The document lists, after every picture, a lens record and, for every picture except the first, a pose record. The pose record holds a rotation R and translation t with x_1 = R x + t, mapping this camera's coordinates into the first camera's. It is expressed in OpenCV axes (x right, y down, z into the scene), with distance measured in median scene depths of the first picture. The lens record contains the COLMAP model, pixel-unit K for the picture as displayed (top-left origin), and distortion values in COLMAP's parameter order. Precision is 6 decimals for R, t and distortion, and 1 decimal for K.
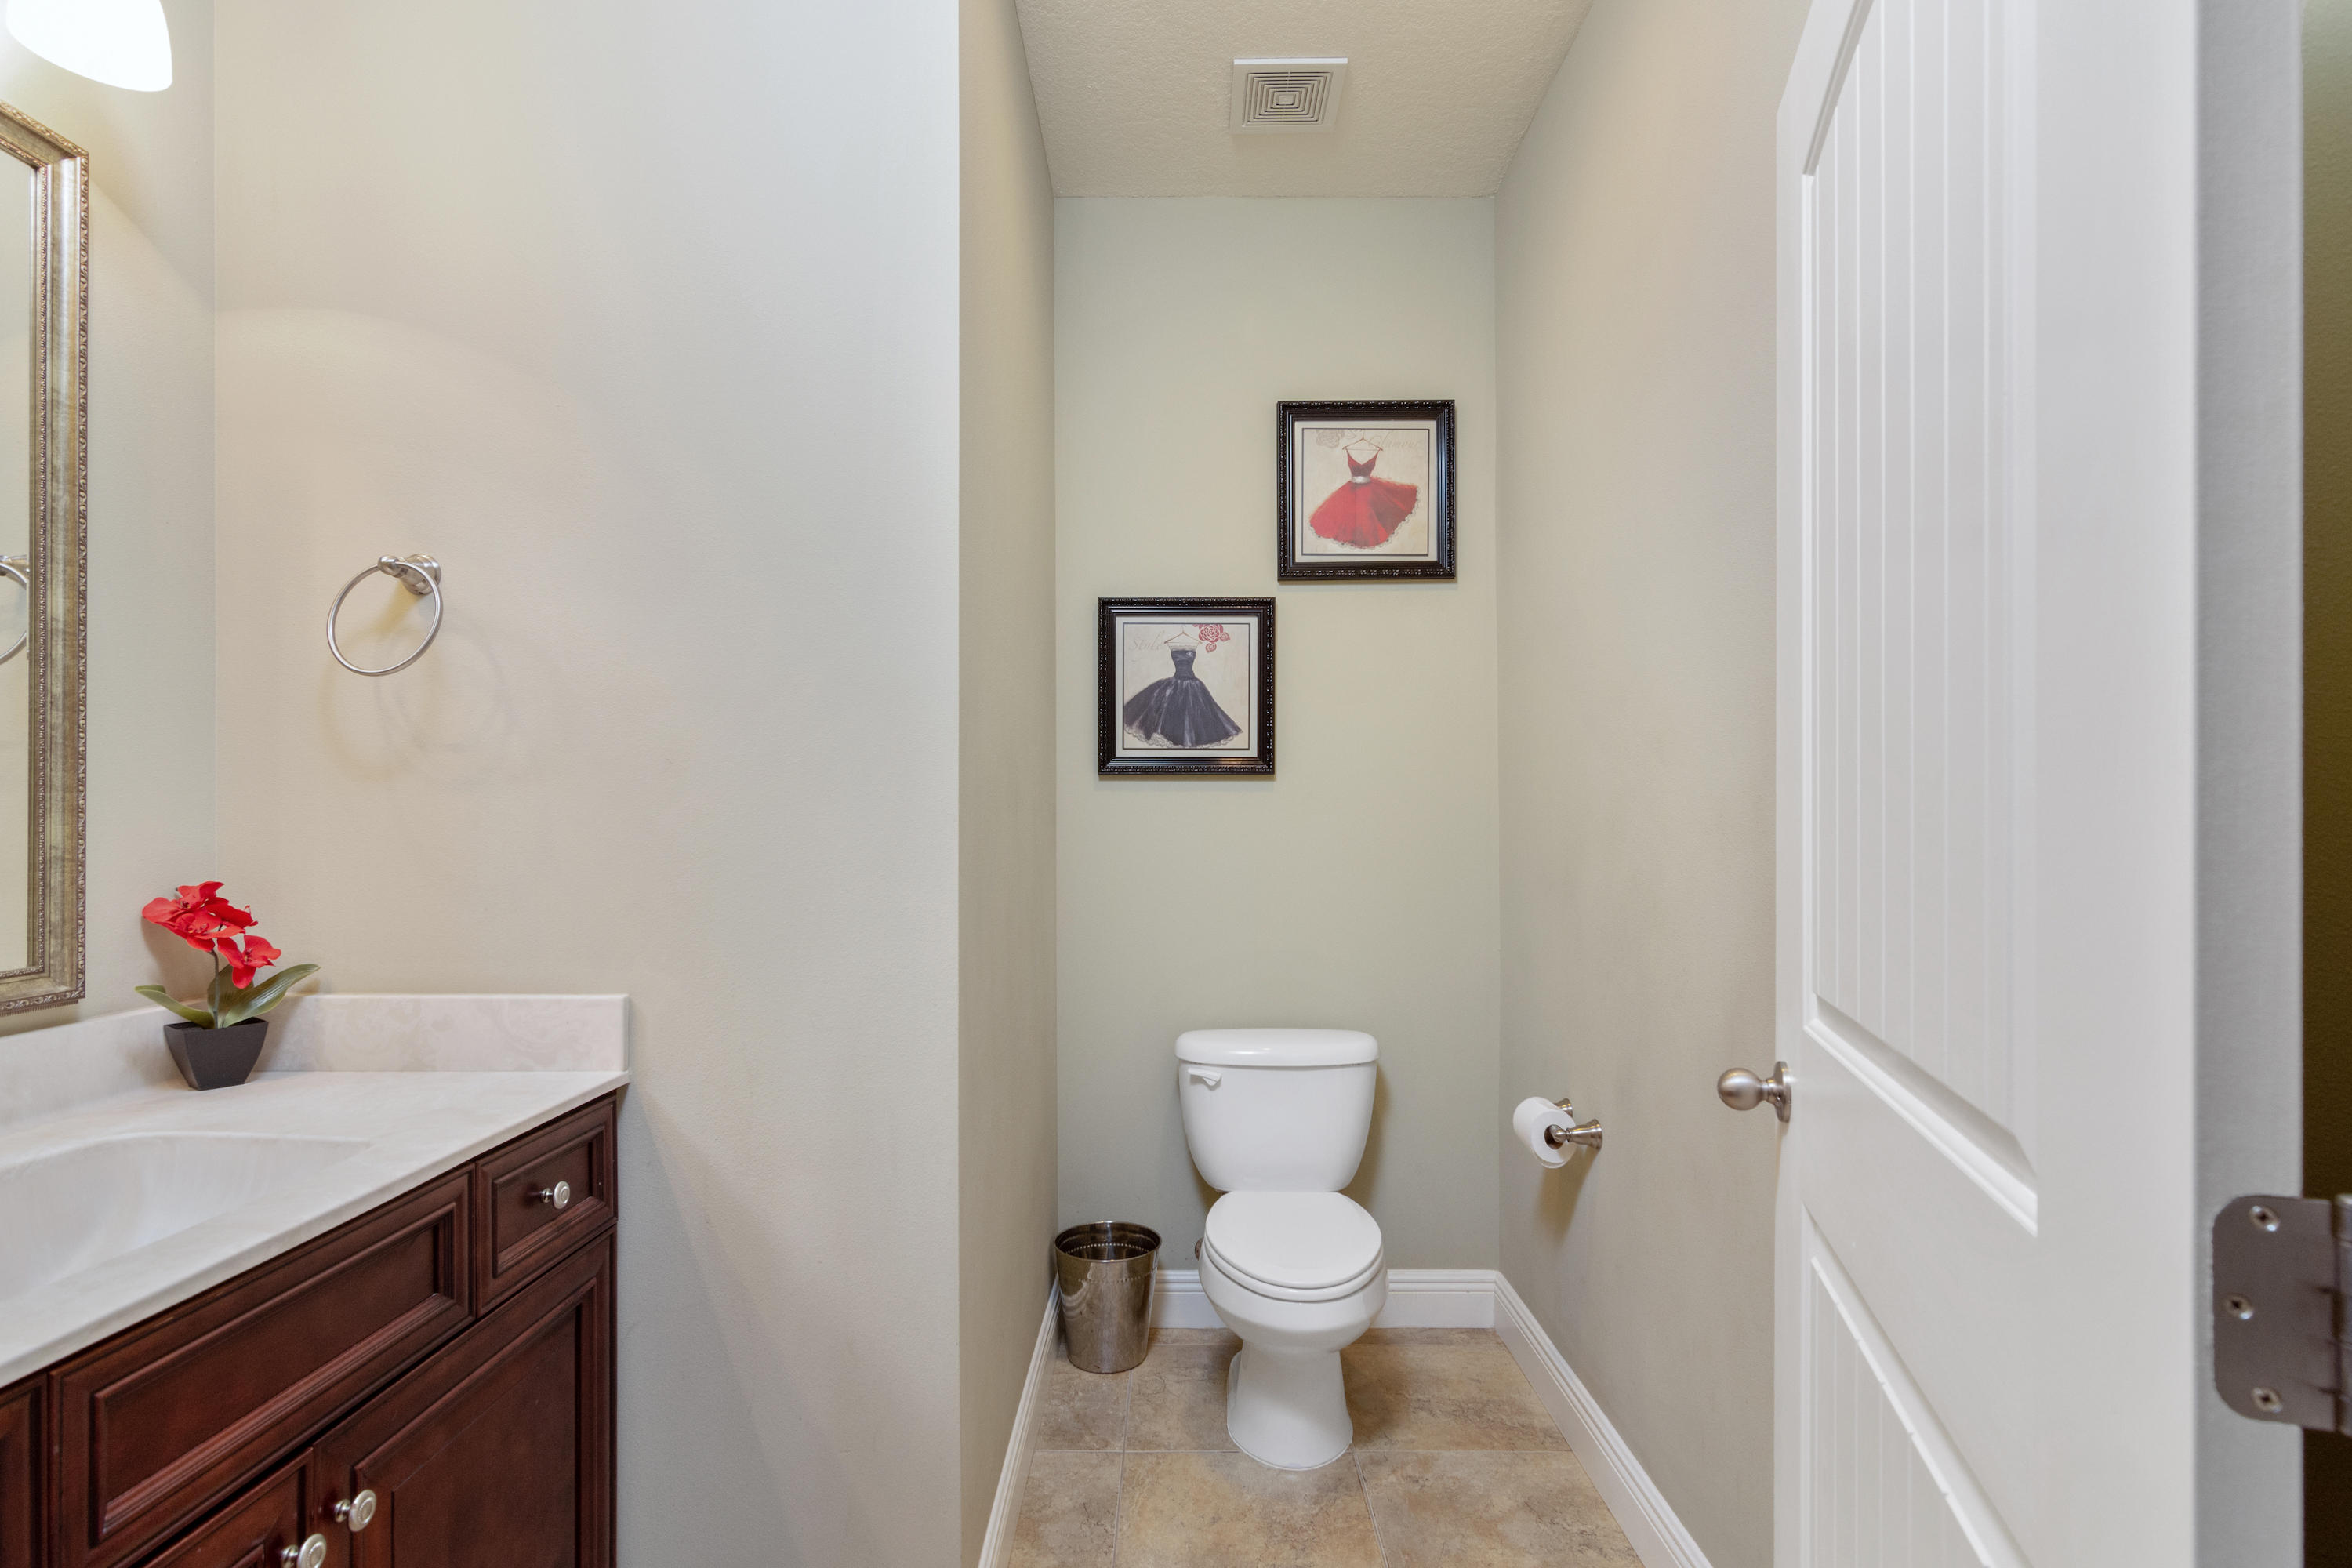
lens RADIAL K [[1134.9, 0, 1177.5], [0, 1134.9, 798.3], [0, 0, 1]] dist [0.001418, 0.000497]
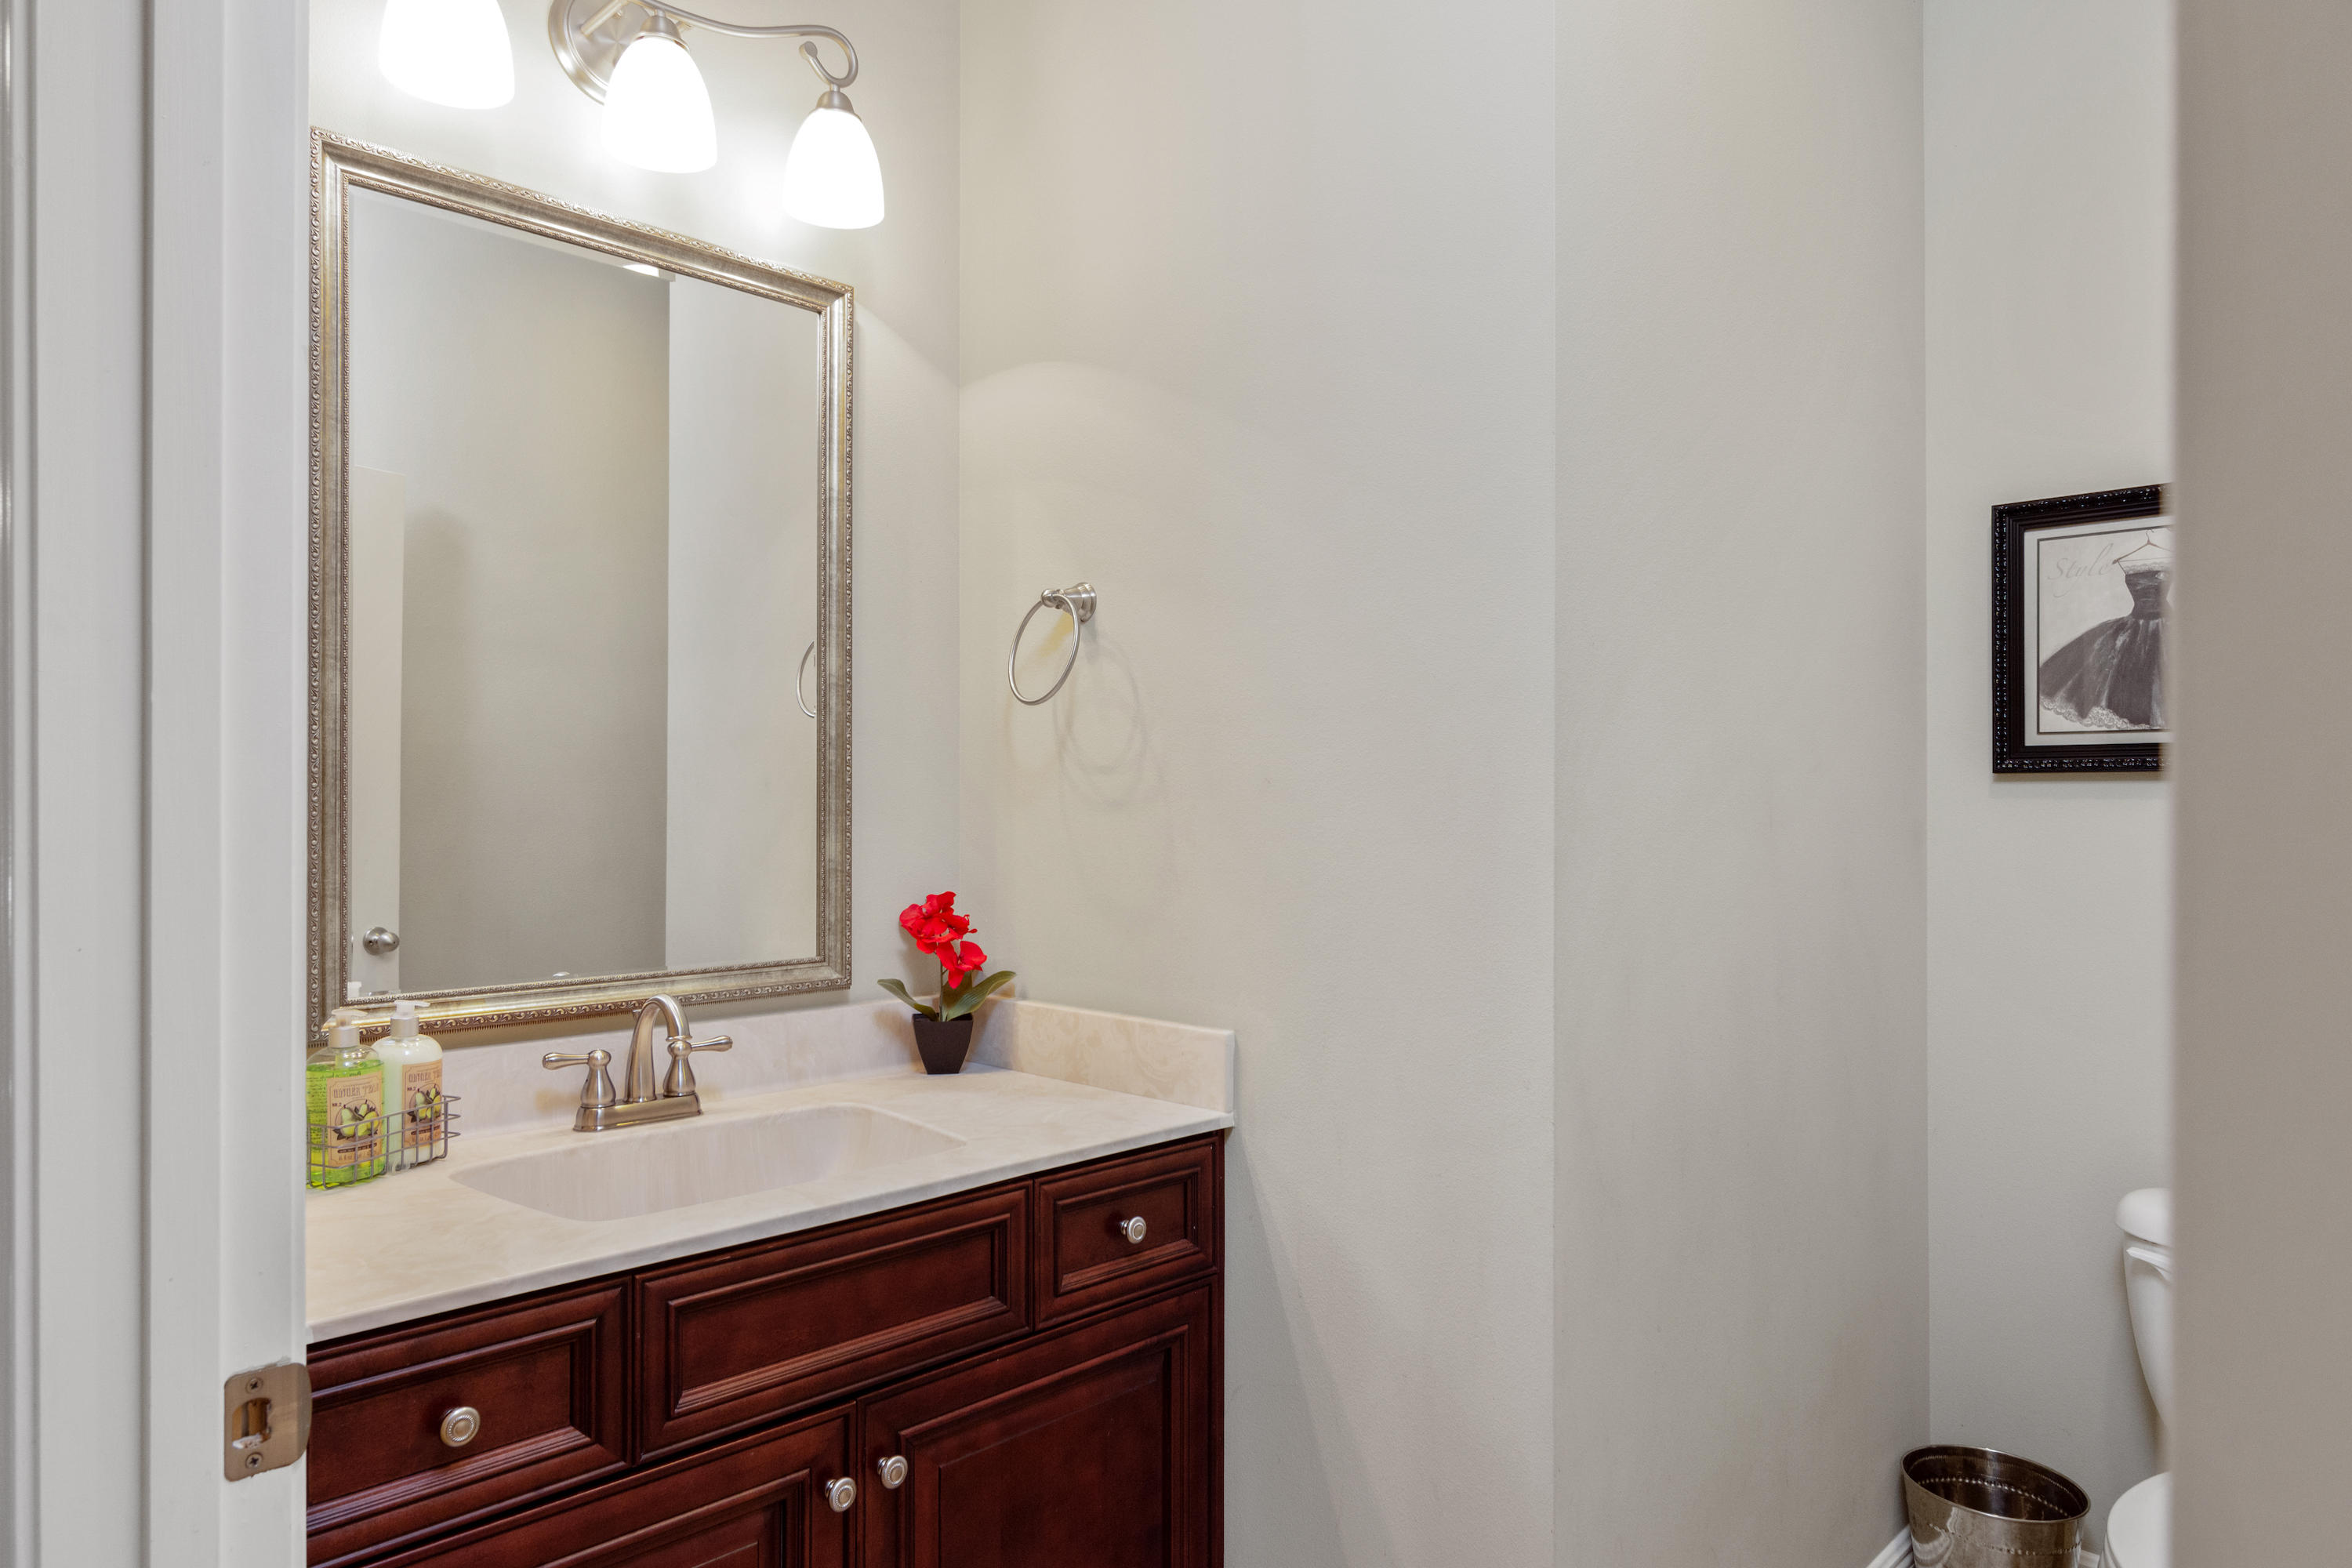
lens RADIAL K [[1420.3, 0, 1172.2], [0, 1420.3, 796.8], [0, 0, 1]] dist [-0.005321, -0.000119]
pose [[0.716676, -0.003937, -0.697396, 0.339580], [0.006899, 0.999975, 0.001445, -0.025165], [0.697372, -0.005847, 0.716685, 0.151934]]
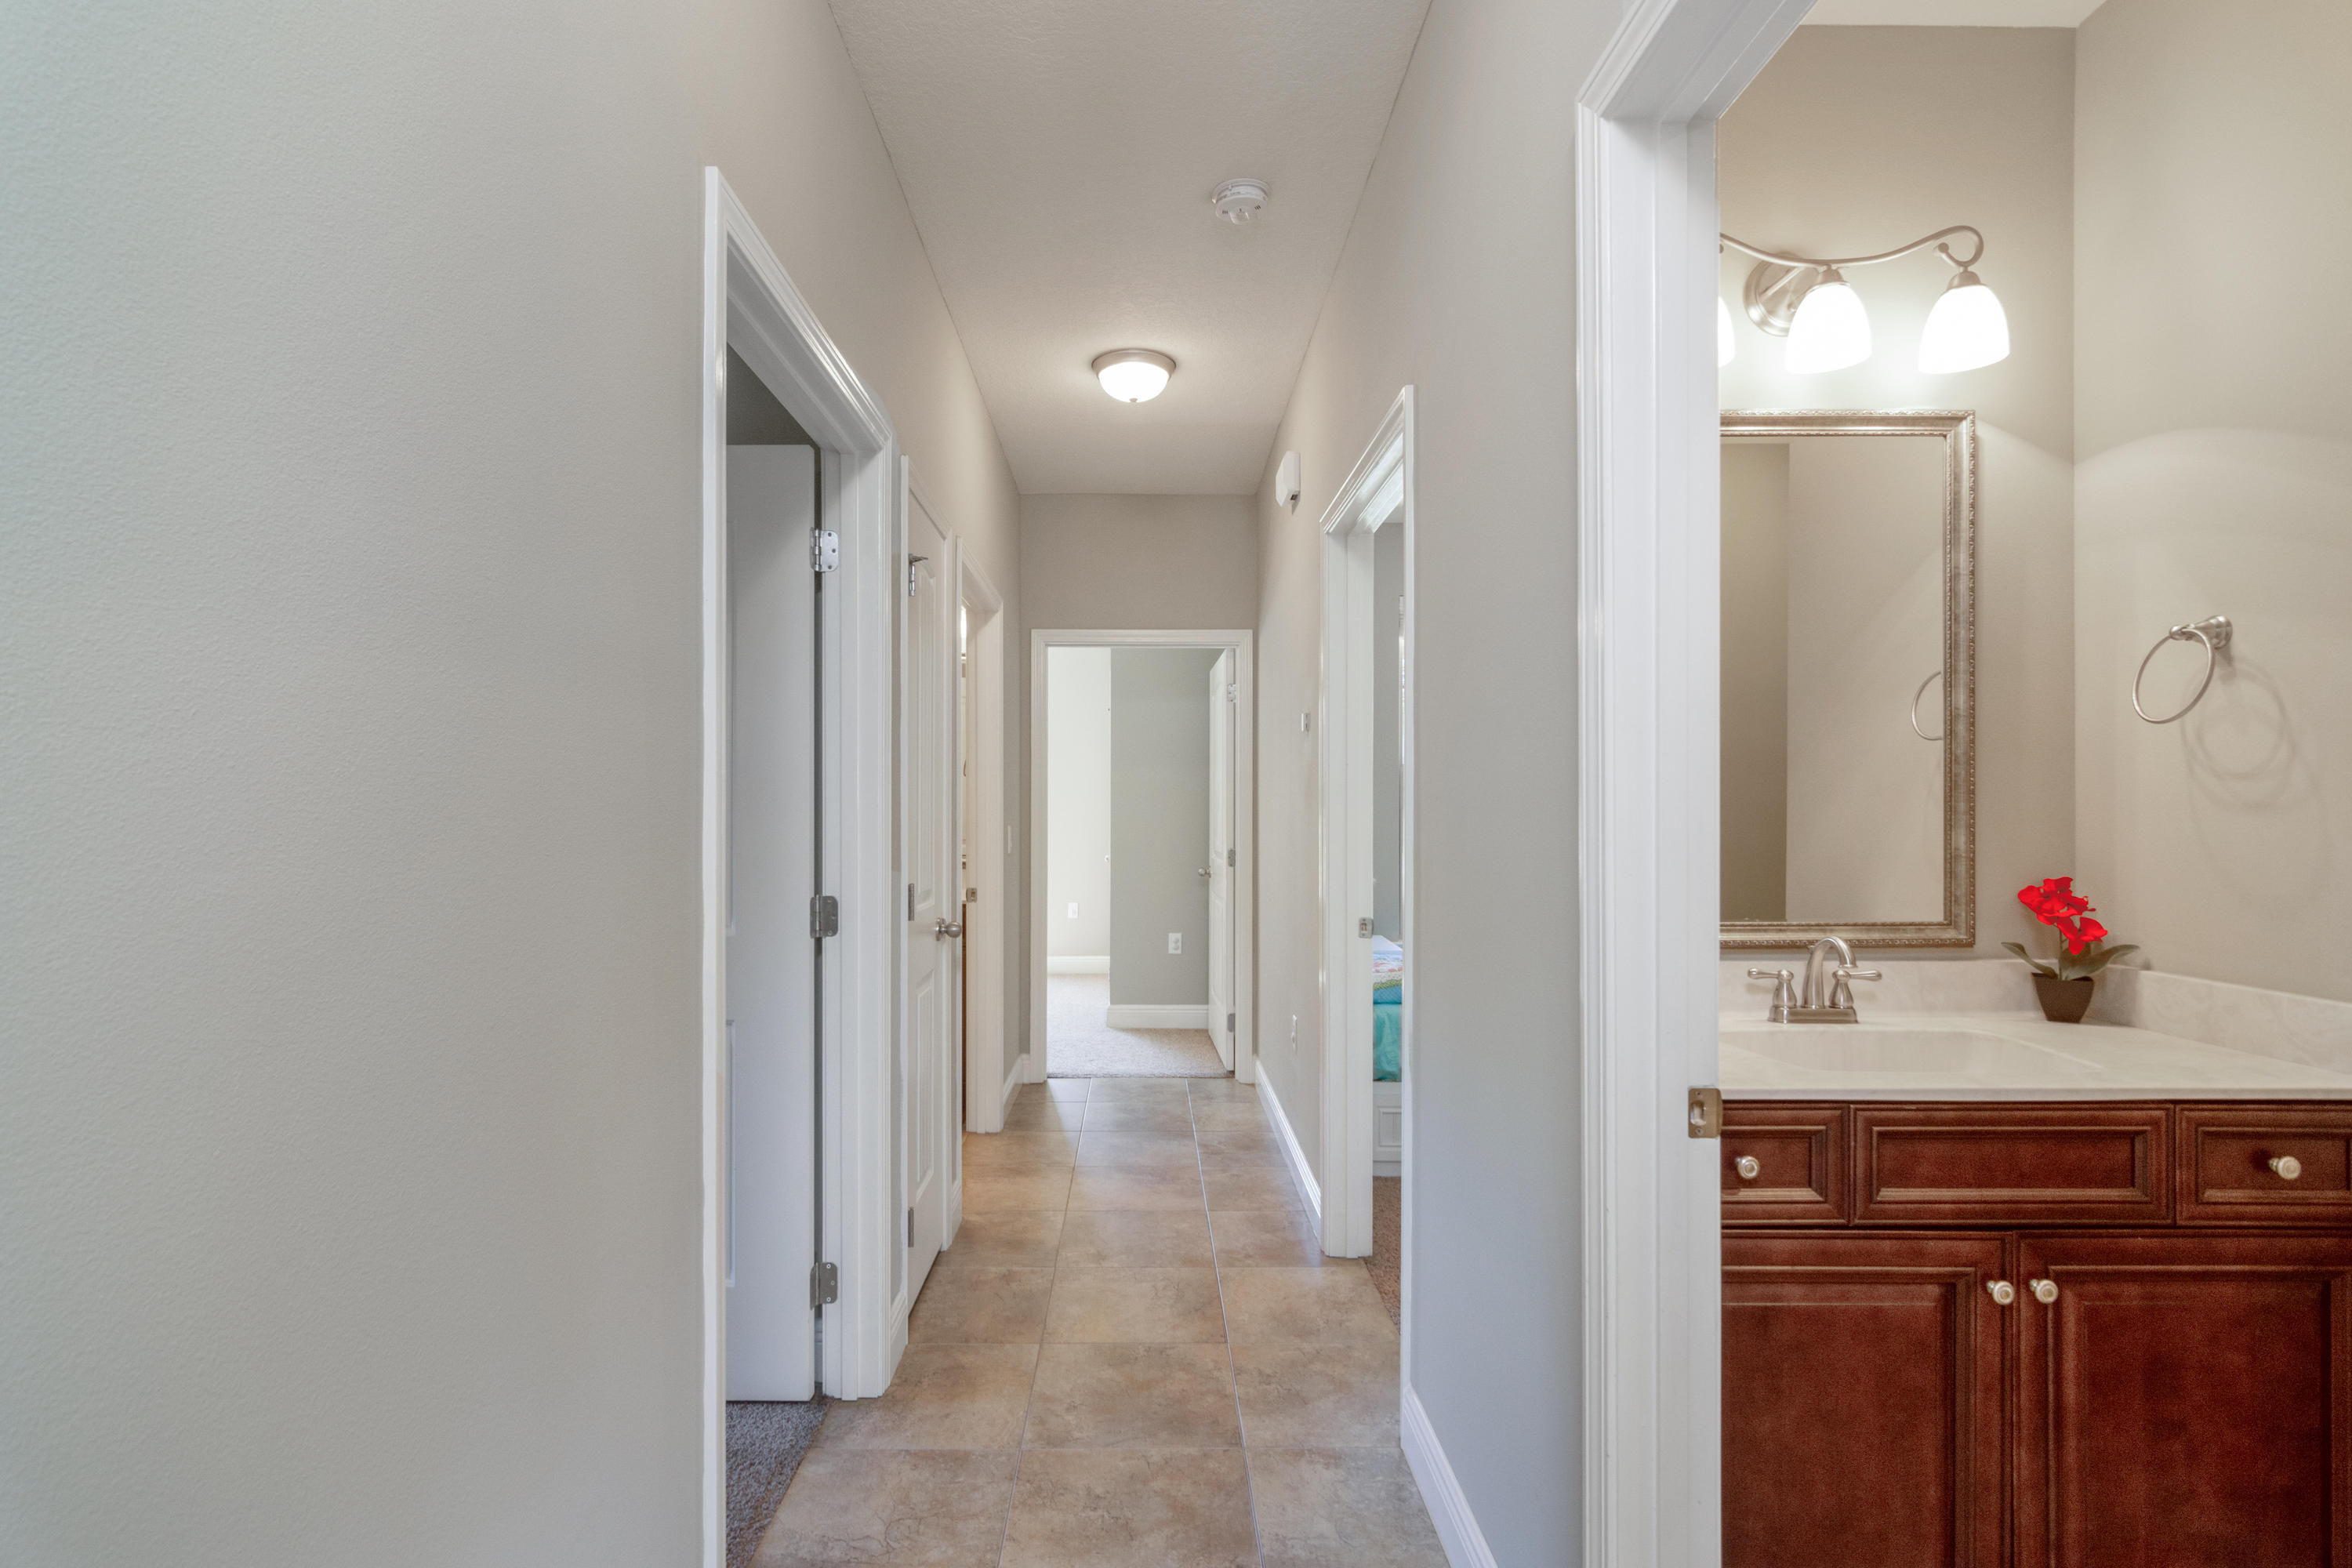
lens RADIAL K [[1123.9, 0, 1172.1], [0, 1123.9, 809.5], [0, 0, 1]] dist [-0.016937, 0.010539]
pose [[0.012096, 0.000068, -0.999927, 0.583346], [0.010079, 0.999949, 0.000190, -0.024927], [0.999876, -0.010080, 0.012095, -0.139942]]
